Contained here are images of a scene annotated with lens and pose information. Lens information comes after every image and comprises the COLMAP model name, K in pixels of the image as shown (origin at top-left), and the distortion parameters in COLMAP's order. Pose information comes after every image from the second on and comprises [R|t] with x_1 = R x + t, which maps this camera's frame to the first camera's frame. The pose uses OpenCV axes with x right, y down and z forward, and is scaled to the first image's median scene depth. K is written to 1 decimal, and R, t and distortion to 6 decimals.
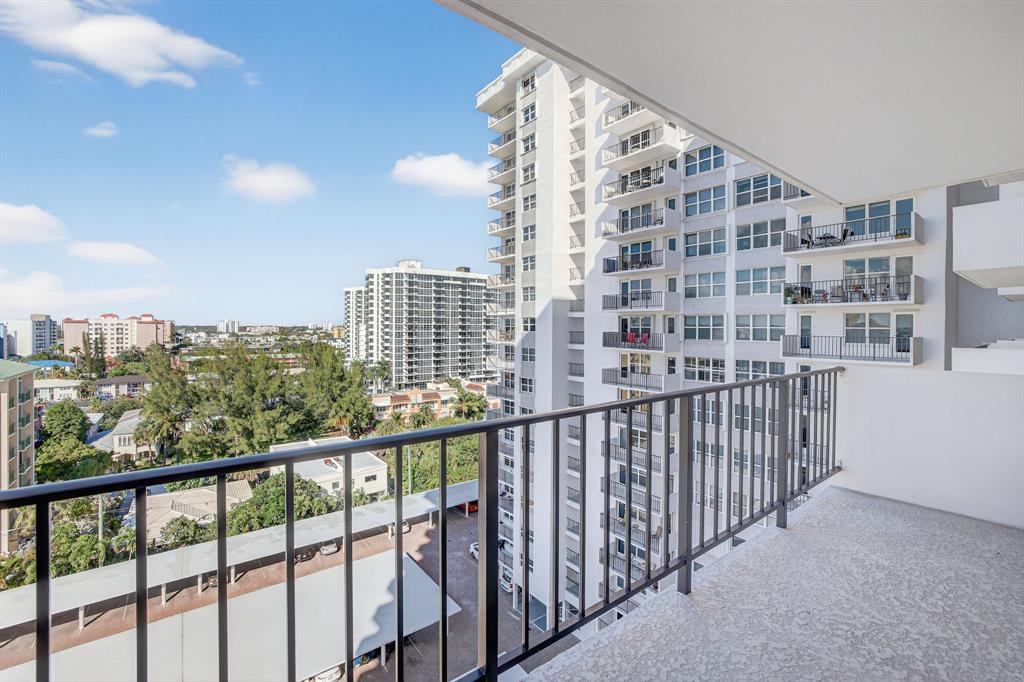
lens RADIAL K [[446.1, 0, 508.9], [0, 446.1, 332.4], [0, 0, 1]] dist [-0.037665, 0.010266]
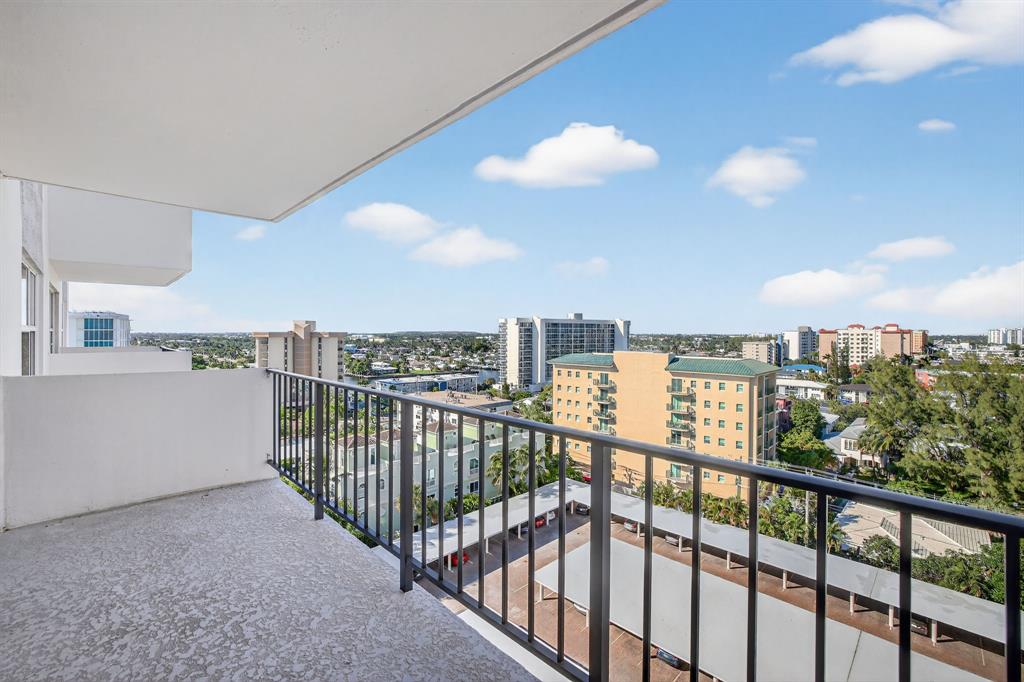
lens RADIAL K [[446.1, 0, 508.2], [0, 446.1, 335.5], [0, 0, 1]] dist [-0.037665, 0.010266]
pose [[0.095483, -0.002262, -0.995428, 0.081610], [-0.013372, 0.999904, -0.003555, -0.000880], [0.995341, 0.013651, 0.095444, 0.062853]]
